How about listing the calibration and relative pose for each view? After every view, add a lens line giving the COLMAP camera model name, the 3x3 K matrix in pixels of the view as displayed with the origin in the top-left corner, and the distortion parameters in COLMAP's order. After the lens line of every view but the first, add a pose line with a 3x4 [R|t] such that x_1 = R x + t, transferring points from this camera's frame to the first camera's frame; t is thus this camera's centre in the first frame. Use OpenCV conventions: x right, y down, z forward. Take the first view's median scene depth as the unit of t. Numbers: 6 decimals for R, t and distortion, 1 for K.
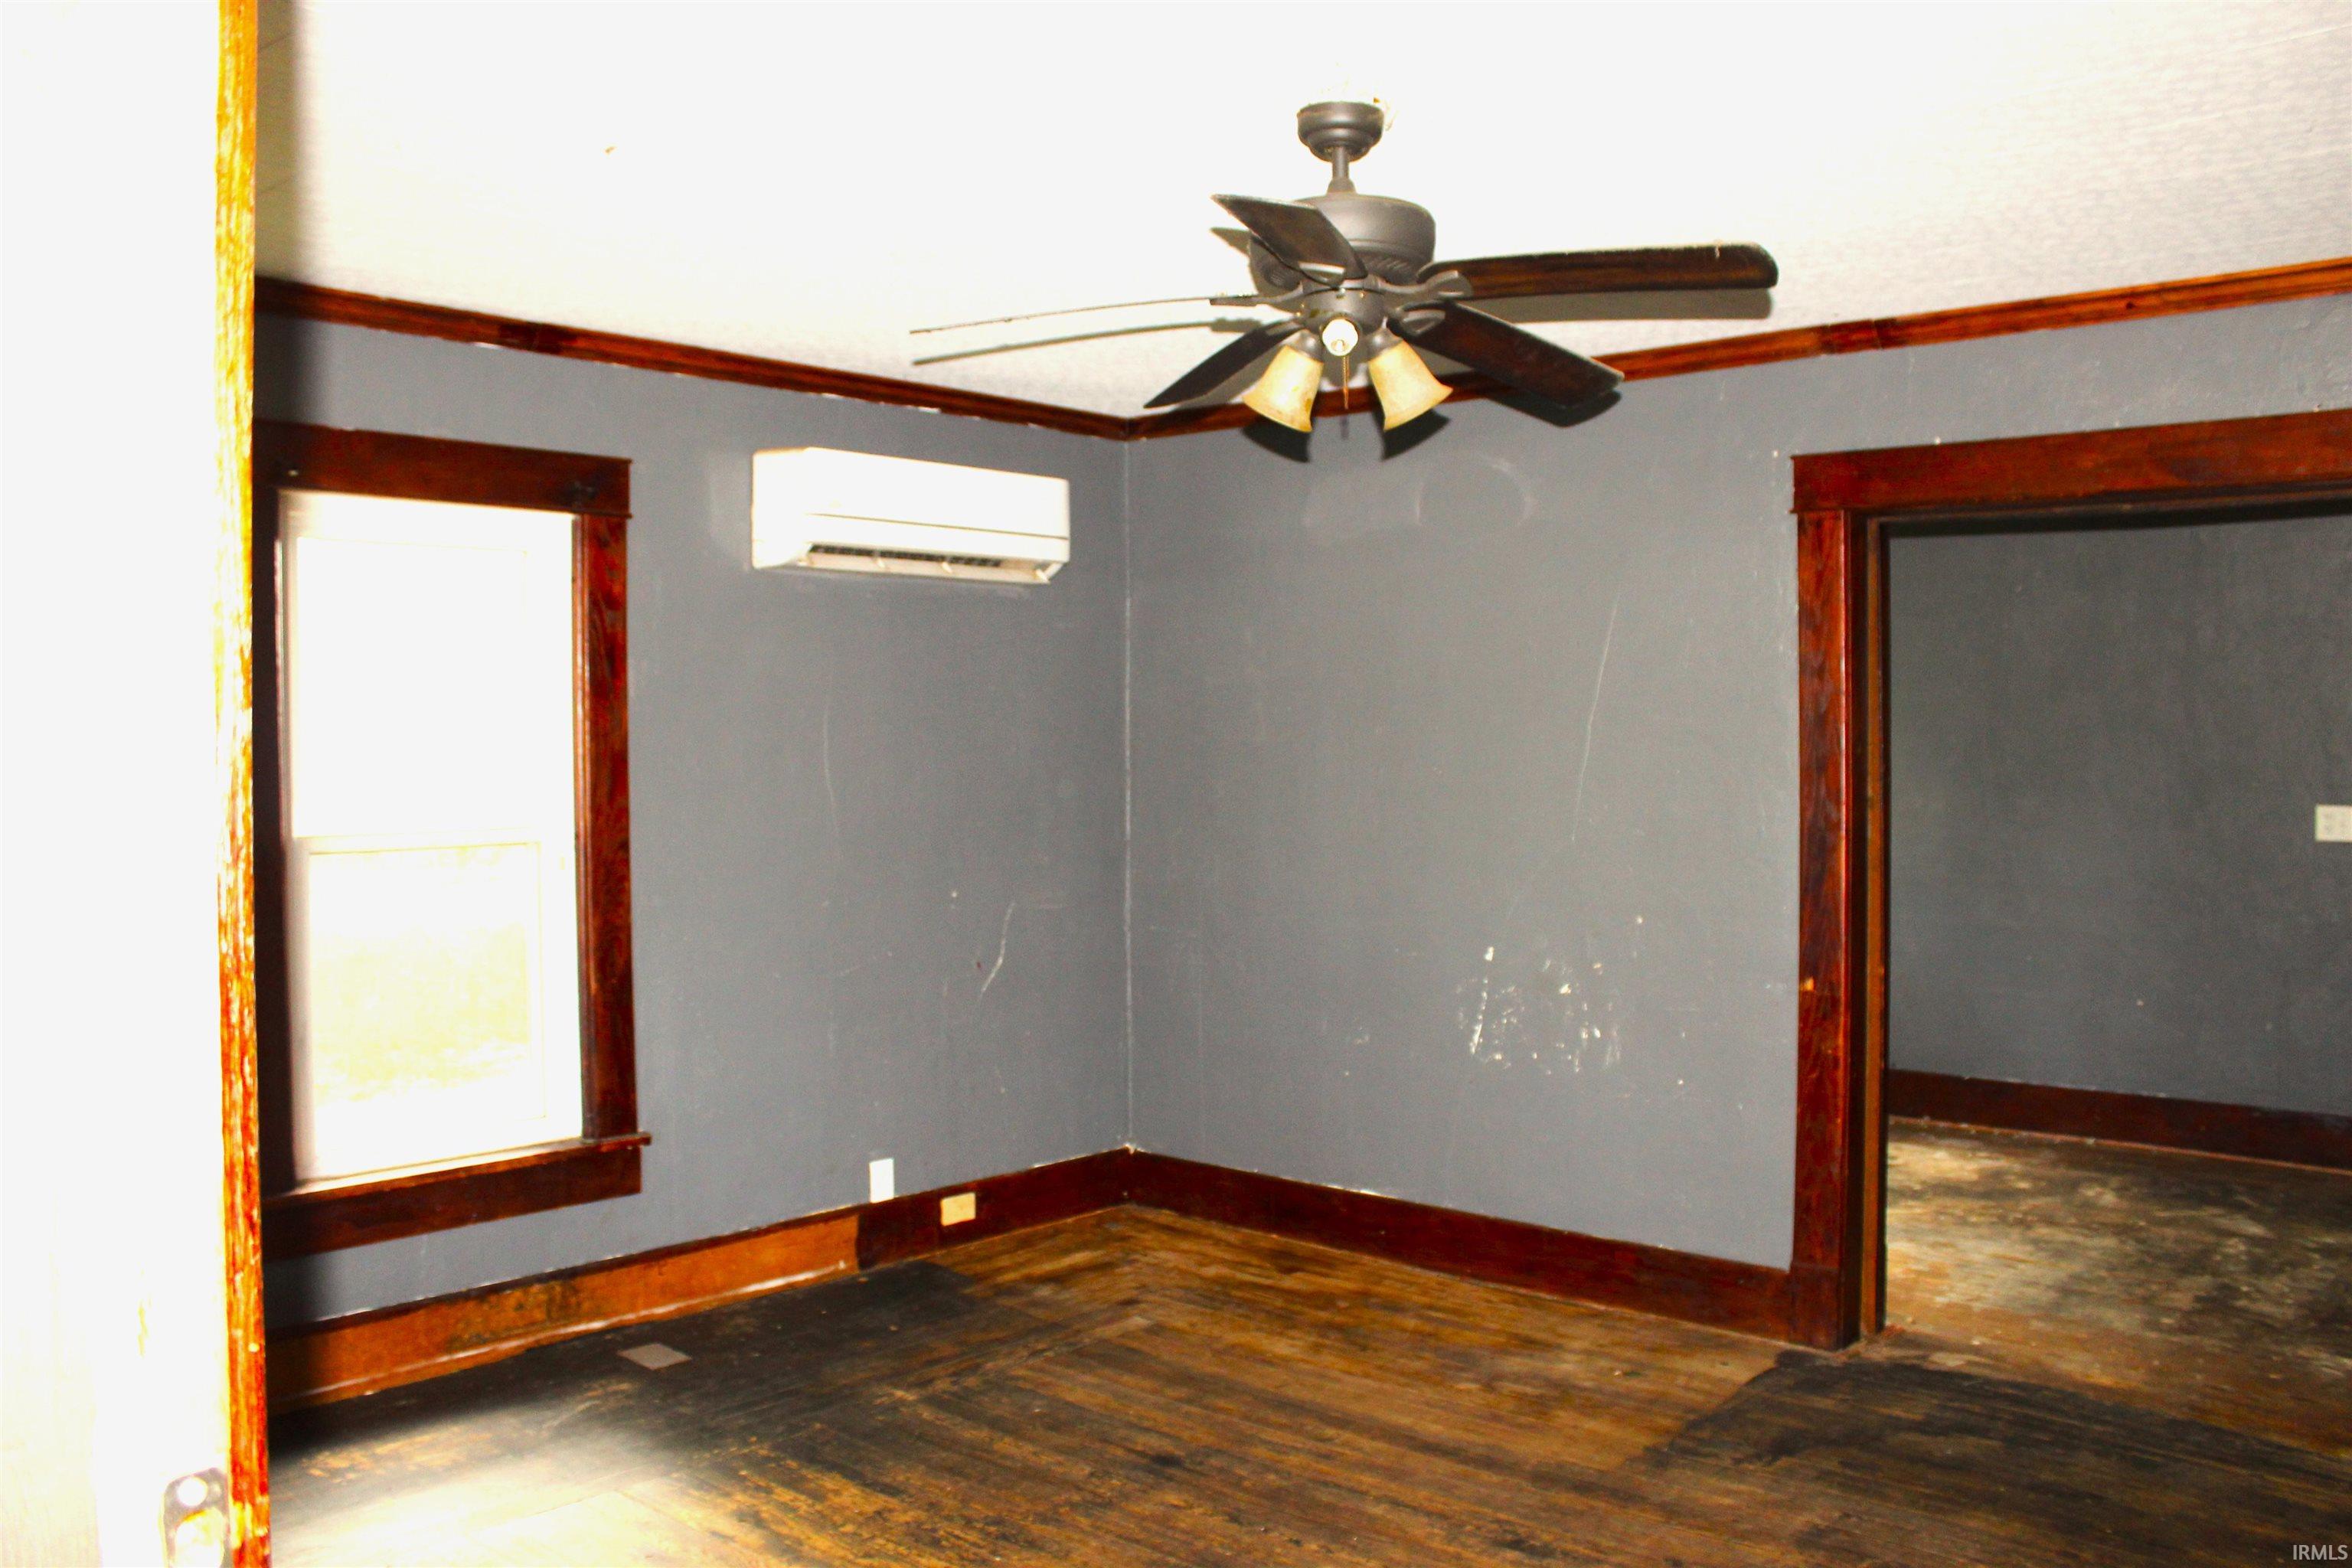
lens RADIAL K [[1955.8, 0, 1176.0], [0, 1955.8, 784.0], [0, 0, 1]] dist [-0.167205, 0.145931]
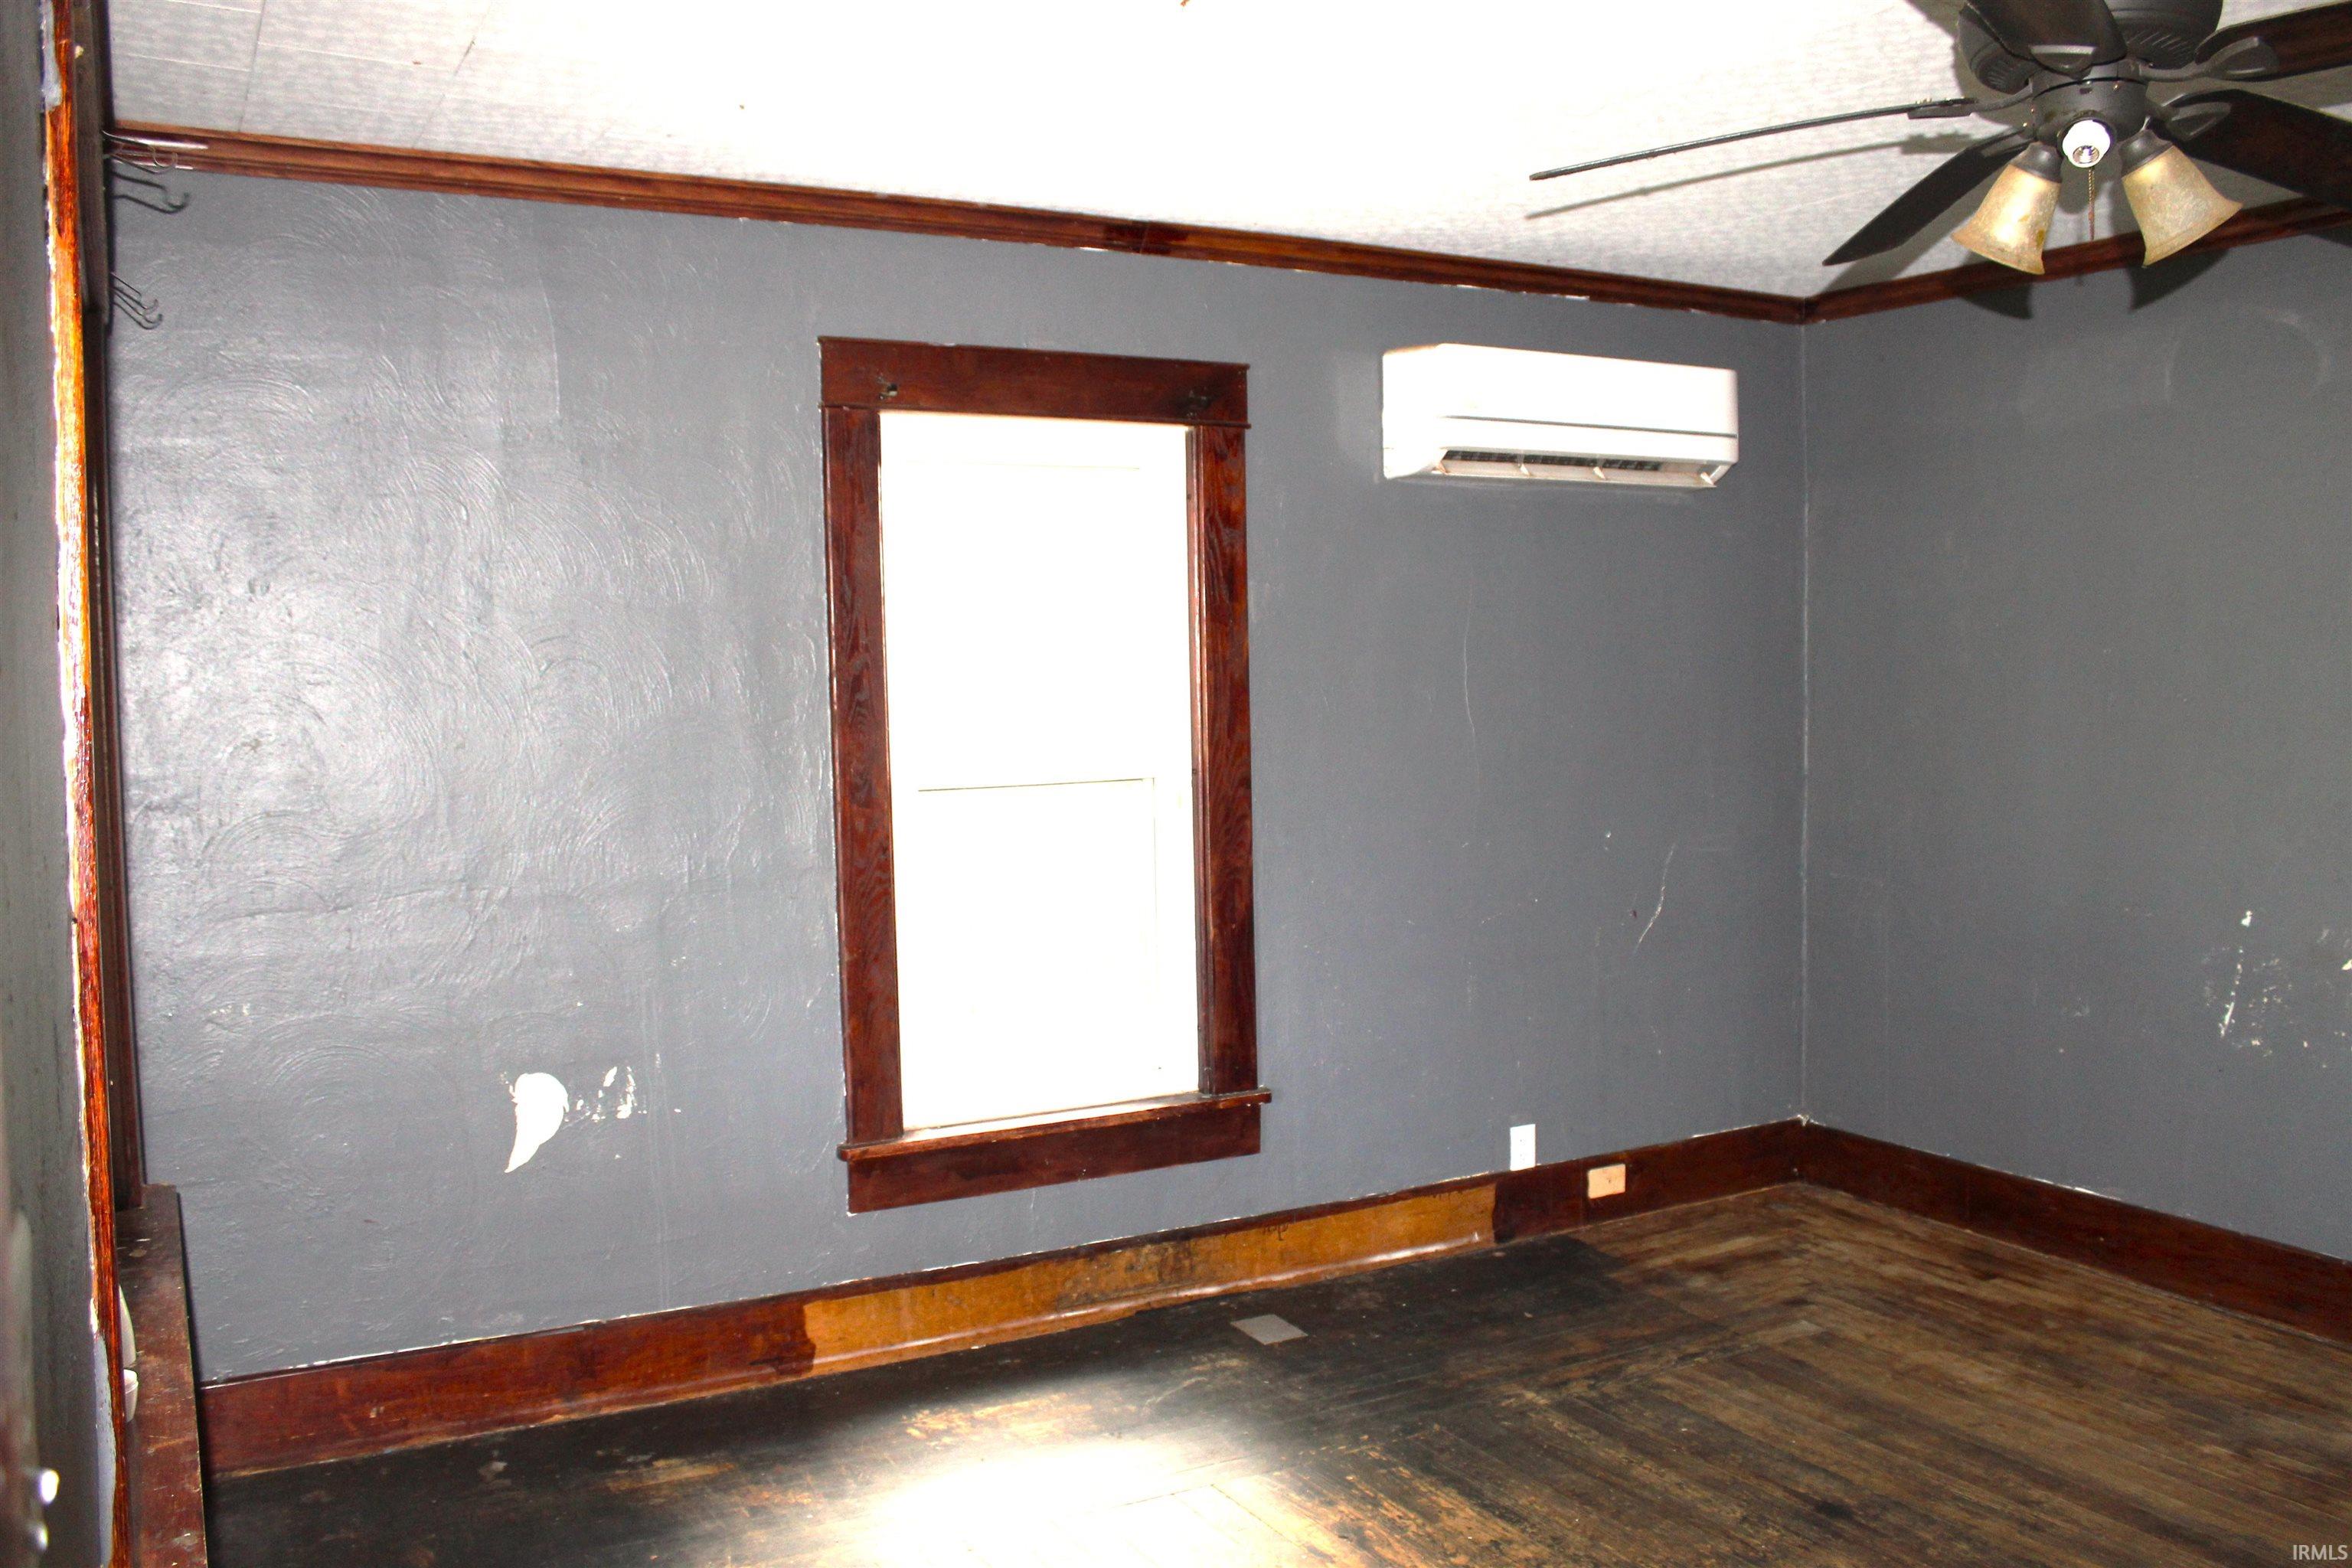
lens RADIAL K [[1955.8, 0, 1176.0], [0, 1955.8, 784.0], [0, 0, 1]] dist [-0.167205, 0.145931]
pose [[0.942541, 0.009281, -0.333962, -0.002930], [0.004579, 0.999161, 0.040690, -0.005644], [0.334059, -0.039881, 0.941708, 0.107229]]
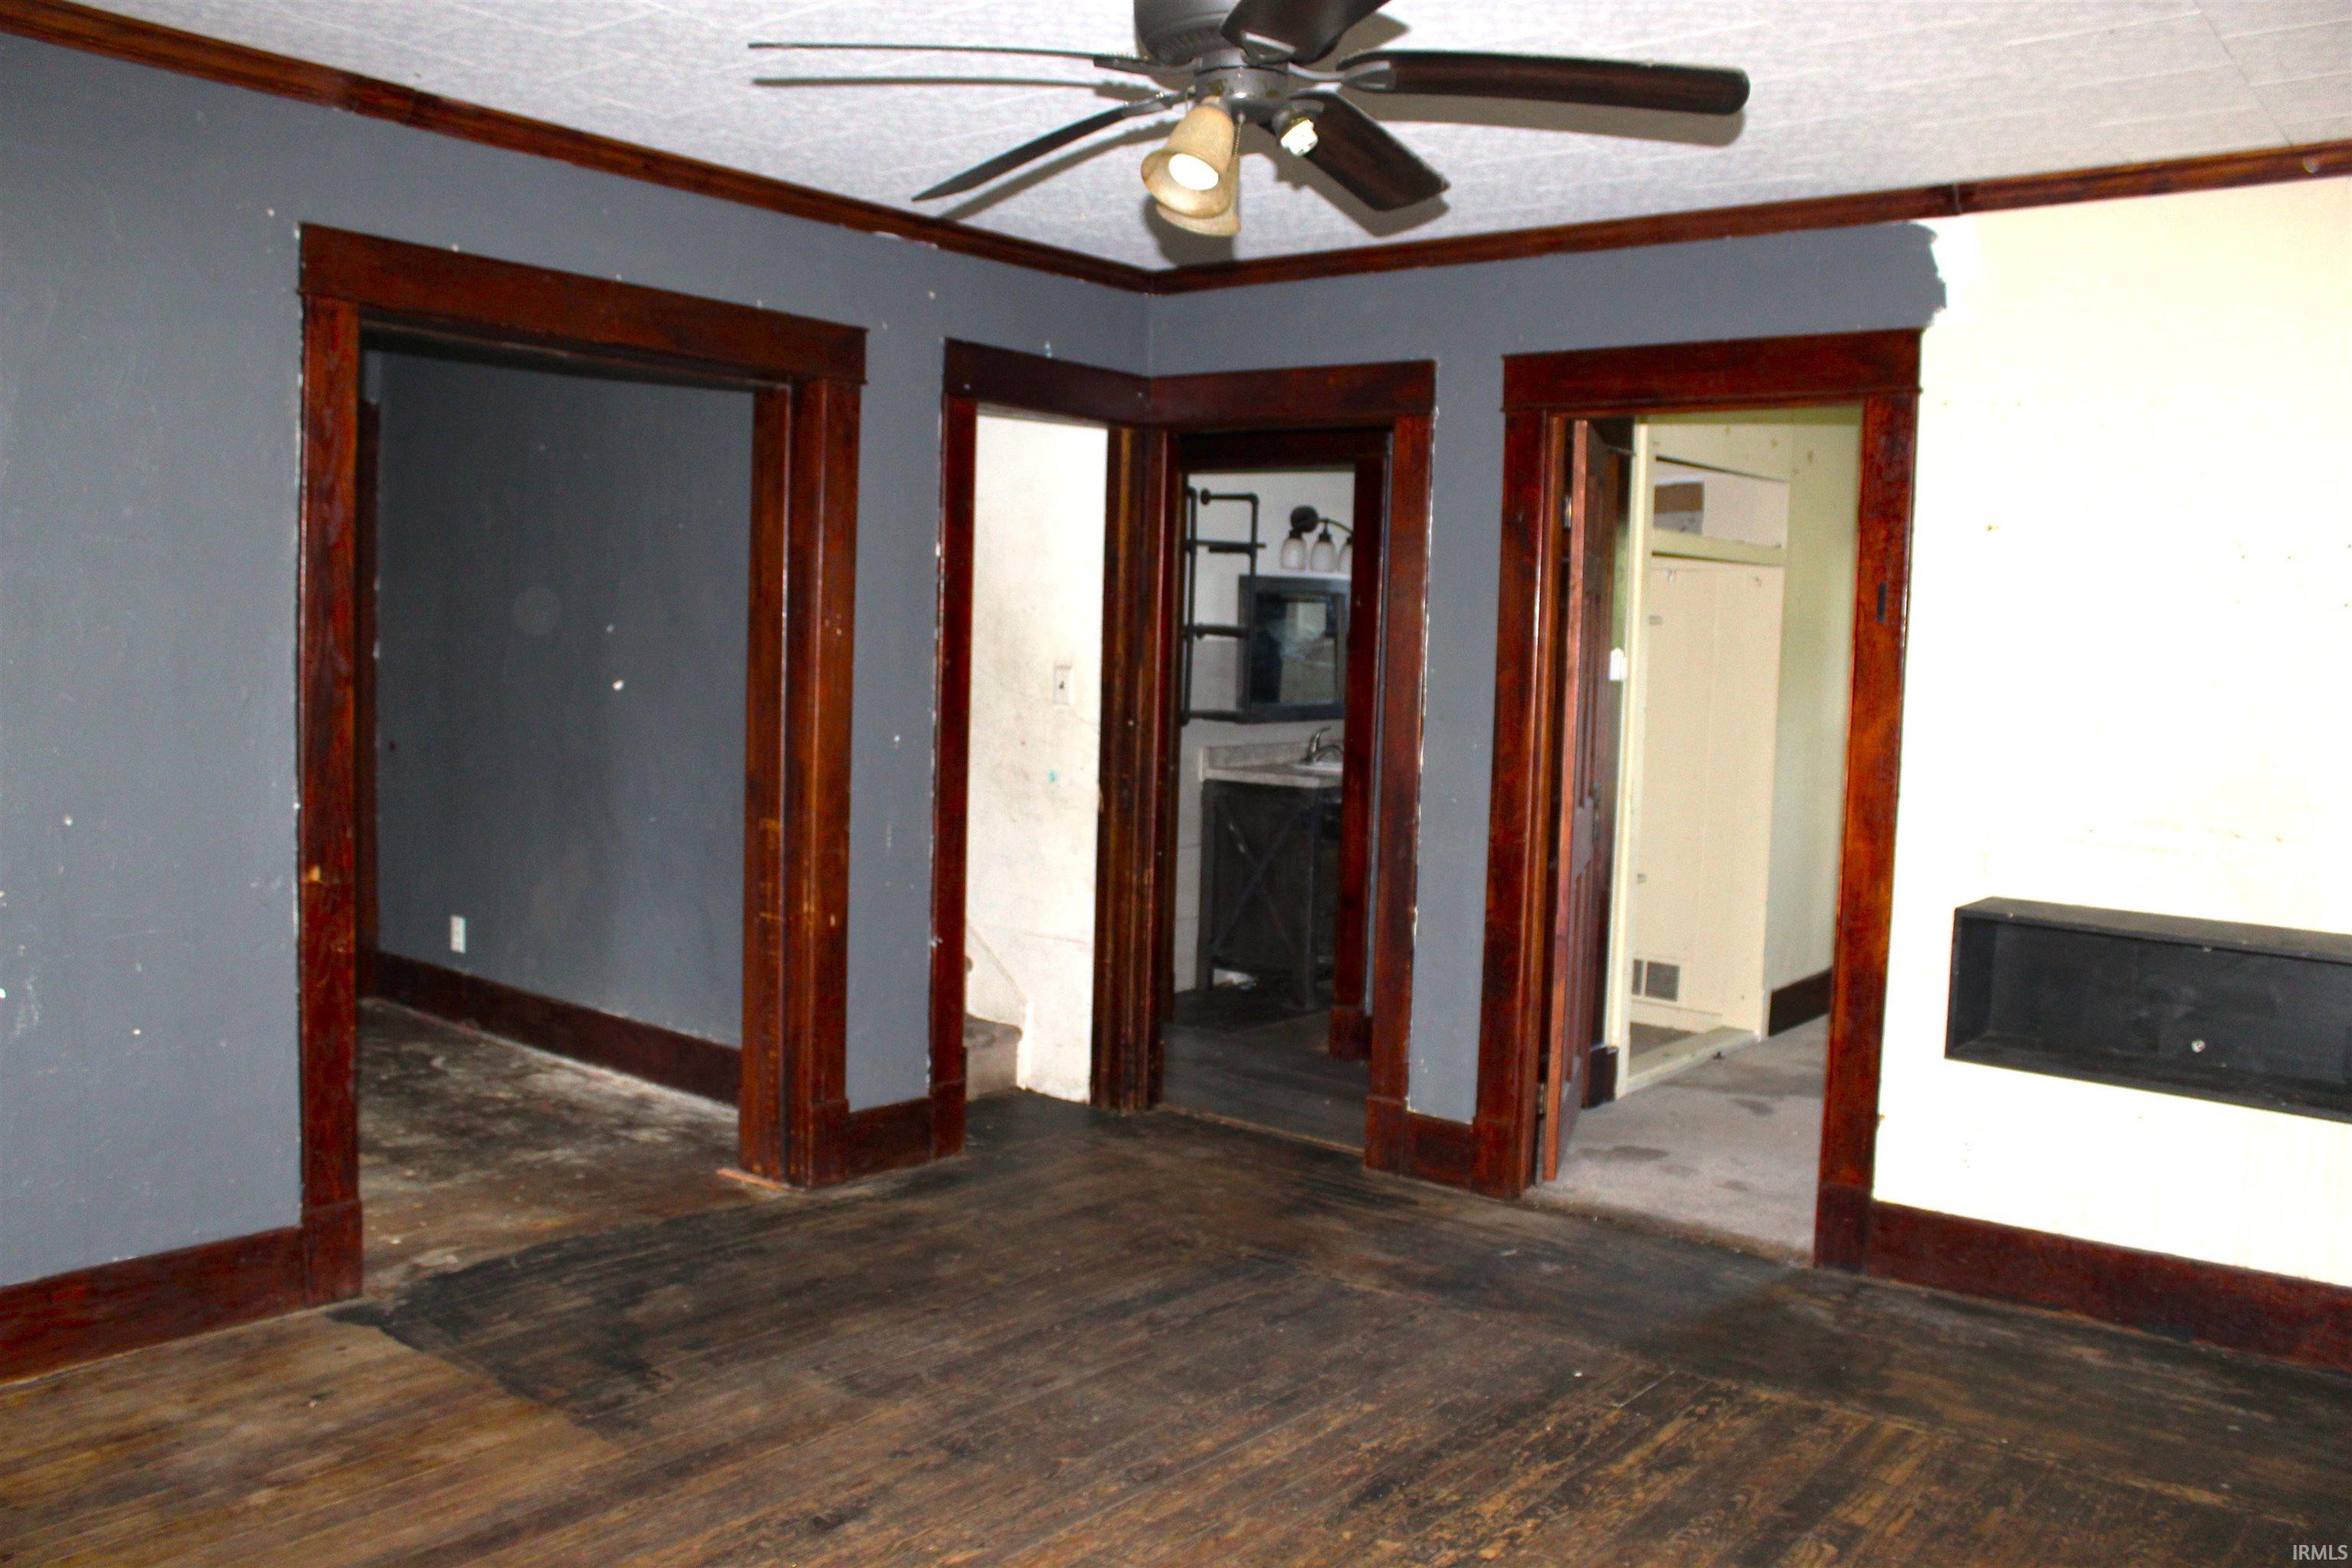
lens RADIAL K [[1955.8, 0, 1176.0], [0, 1955.8, 784.0], [0, 0, 1]] dist [-0.167205, 0.145931]
pose [[-0.042952, -0.077528, 0.996064, -0.508286], [-0.007991, 0.996979, 0.077255, -0.000537], [-0.999045, -0.004642, -0.043442, 0.679995]]
